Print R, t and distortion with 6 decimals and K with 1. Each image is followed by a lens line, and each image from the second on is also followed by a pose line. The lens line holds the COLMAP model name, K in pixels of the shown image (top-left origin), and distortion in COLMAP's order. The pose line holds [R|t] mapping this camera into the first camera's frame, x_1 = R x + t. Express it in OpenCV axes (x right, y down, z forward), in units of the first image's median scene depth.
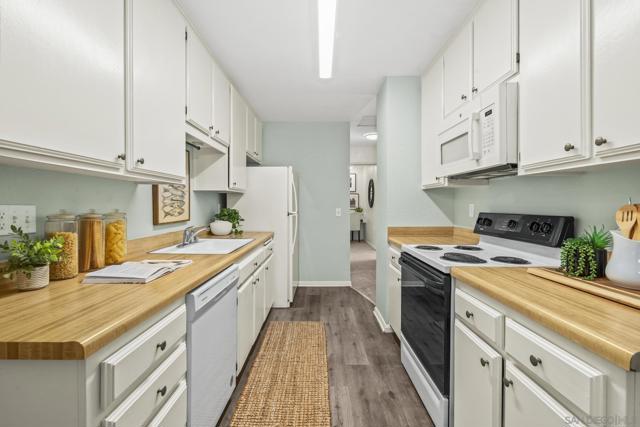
lens RADIAL K [[287.0, 0, 316.1], [0, 287.0, 207.0], [0, 0, 1]] dist [-0.006935, 0.002007]
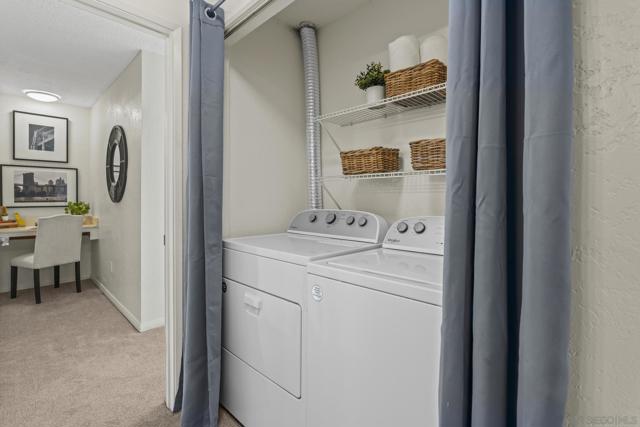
lens RADIAL K [[287.0, 0, 315.2], [0, 287.0, 197.9], [0, 0, 1]] dist [-0.006935, 0.002007]
pose [[0.679789, -0.002928, 0.733402, 0.083413], [0.004476, 0.999990, -0.000157, -0.002856], [-0.733395, 0.003389, 0.679795, 0.493631]]
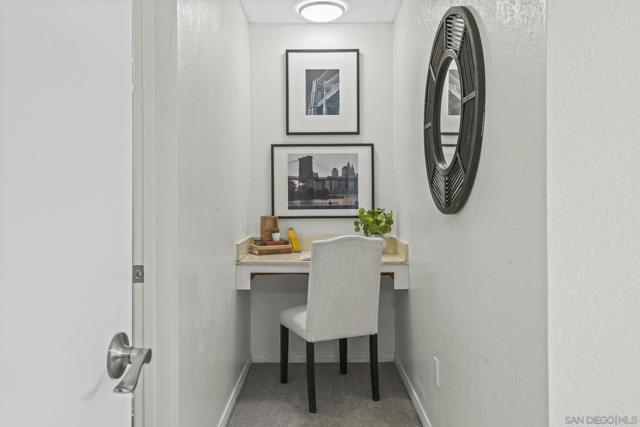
lens RADIAL K [[488.2, 0, 319.7], [0, 488.2, 196.6], [0, 0, 1]] dist [-0.006460, 0.001867]
pose [[0.999891, -0.005406, 0.013739, 0.109004], [0.005576, 0.999908, -0.012362, -0.003522], [-0.013671, 0.012437, 0.999829, 0.672654]]
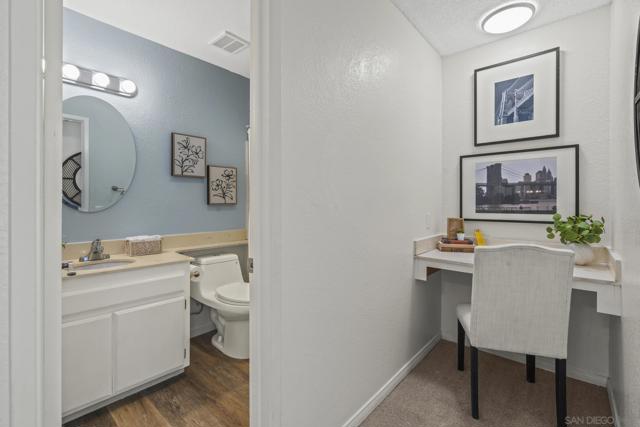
lens RADIAL K [[287.0, 0, 321.0], [0, 287.0, 204.2], [0, 0, 1]] dist [-0.006935, 0.002007]
pose [[0.763076, 0.003837, -0.646297, 0.147756], [-0.005167, 0.999987, -0.000163, -0.005136], [0.646288, 0.003464, 0.763086, 0.774943]]
